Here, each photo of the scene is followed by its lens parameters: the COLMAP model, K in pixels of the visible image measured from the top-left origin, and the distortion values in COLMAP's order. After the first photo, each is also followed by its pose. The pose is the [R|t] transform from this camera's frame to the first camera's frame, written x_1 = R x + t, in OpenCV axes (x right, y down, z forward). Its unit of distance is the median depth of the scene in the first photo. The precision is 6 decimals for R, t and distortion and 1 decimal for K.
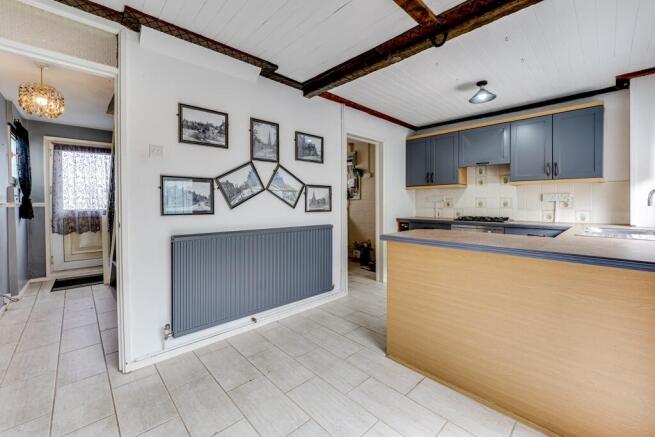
lens RADIAL K [[271.4, 0, 328.3], [0, 271.4, 205.3], [0, 0, 1]] dist [0.000459, -0.000029]
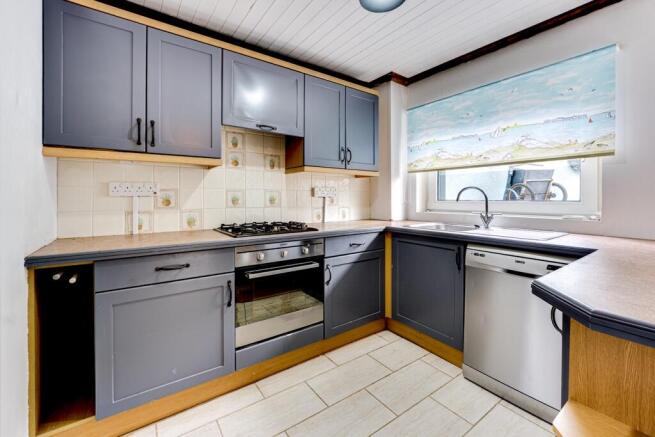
lens RADIAL K [[272.2, 0, 327.8], [0, 272.2, 196.2], [0, 0, 1]] dist [0.000563, 0.000107]
pose [[0.128557, 0.006822, 0.991679, 0.040918], [0.008814, 0.999929, -0.008021, -0.010706], [-0.991663, 0.009772, 0.128487, 0.964648]]
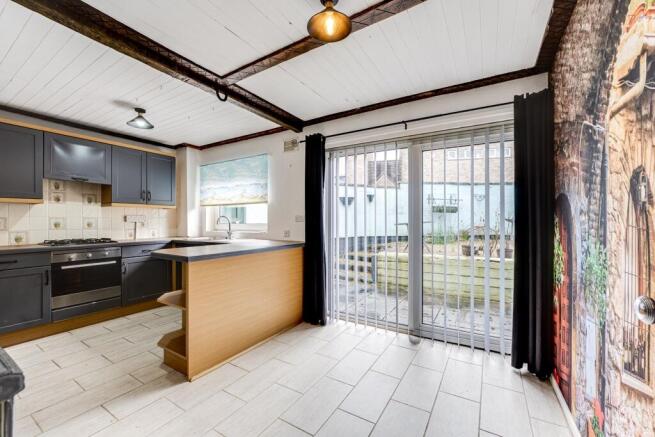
lens RADIAL K [[274.0, 0, 319.7], [0, 274.0, 219.2], [0, 0, 1]] dist [-0.002877, -0.000201]
pose [[-0.232764, 0.008038, 0.972500, -0.584590], [0.013208, 0.999900, -0.005104, -0.010191], [-0.972443, 0.011657, -0.232847, 0.531257]]
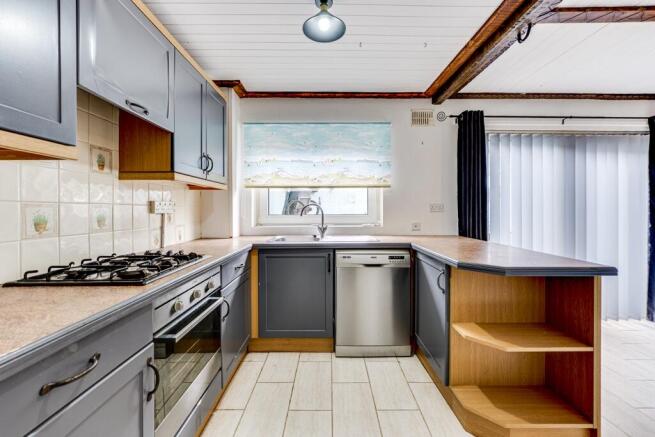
lens RADIAL K [[282.4, 0, 323.1], [0, 282.4, 207.3], [0, 0, 1]] dist [0.000040, 0.000132]
pose [[-0.732686, 0.009202, 0.680505, 0.163841], [0.011114, 0.999937, -0.001555, -0.025556], [-0.680476, 0.006424, -0.732742, 1.324067]]
